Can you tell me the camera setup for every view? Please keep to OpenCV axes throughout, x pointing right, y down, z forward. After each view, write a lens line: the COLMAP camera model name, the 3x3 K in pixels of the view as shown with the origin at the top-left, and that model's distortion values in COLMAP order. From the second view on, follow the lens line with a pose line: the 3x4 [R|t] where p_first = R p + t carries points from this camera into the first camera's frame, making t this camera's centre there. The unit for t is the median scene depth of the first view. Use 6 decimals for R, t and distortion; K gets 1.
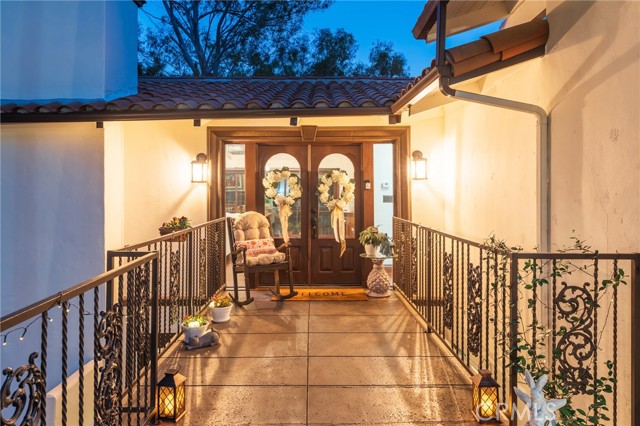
lens RADIAL K [[436.4, 0, 321.8], [0, 436.4, 195.0], [0, 0, 1]] dist [-0.006759, -0.000566]
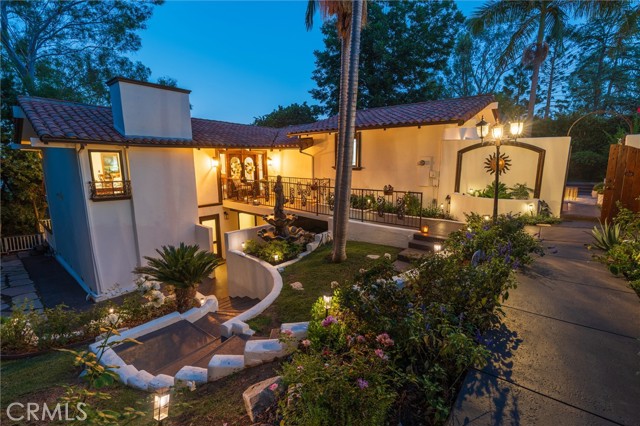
lens RADIAL K [[287.6, 0, 320.2], [0, 287.6, 211.1], [0, 0, 1]] dist [-0.009382, 0.002910]
pose [[0.658155, -0.125278, 0.742386, -1.355943], [-0.005450, 0.985240, 0.171091, -0.070653], [-0.752863, -0.116650, 0.647758, -0.950068]]
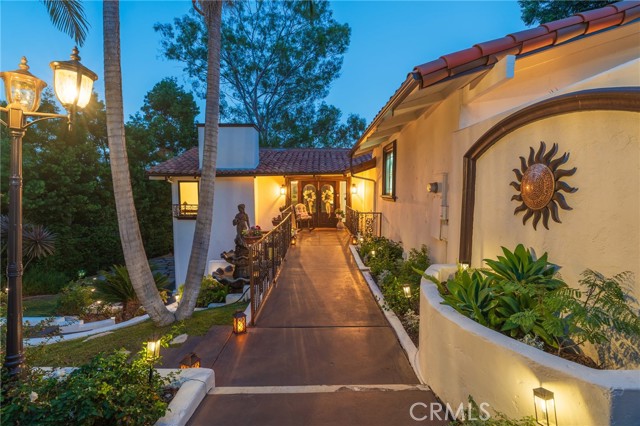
lens RADIAL K [[287.6, 0, 319.0], [0, 287.6, 209.3], [0, 0, 1]] dist [-0.009382, 0.002910]
pose [[0.999933, 0.000854, -0.011504, -0.002733], [-0.000076, 0.997720, 0.067485, -0.058935], [0.011536, -0.067480, 0.997654, -1.030956]]
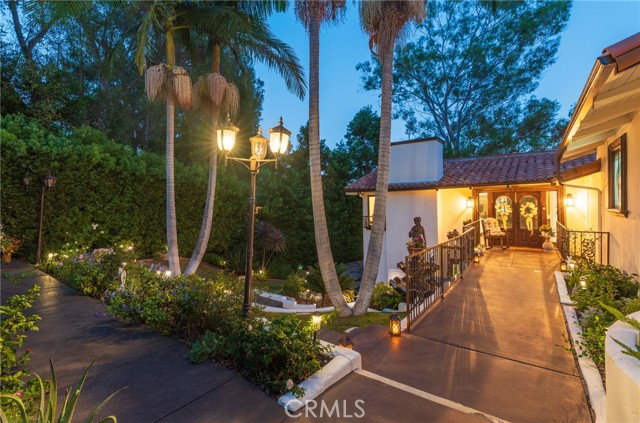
lens RADIAL K [[287.6, 0, 323.8], [0, 287.6, 203.5], [0, 0, 1]] dist [-0.009382, 0.002910]
pose [[0.799180, -0.008272, -0.601035, 0.084922], [0.010212, 0.999948, -0.000184, -0.061731], [0.601005, -0.005991, 0.799223, -1.067603]]
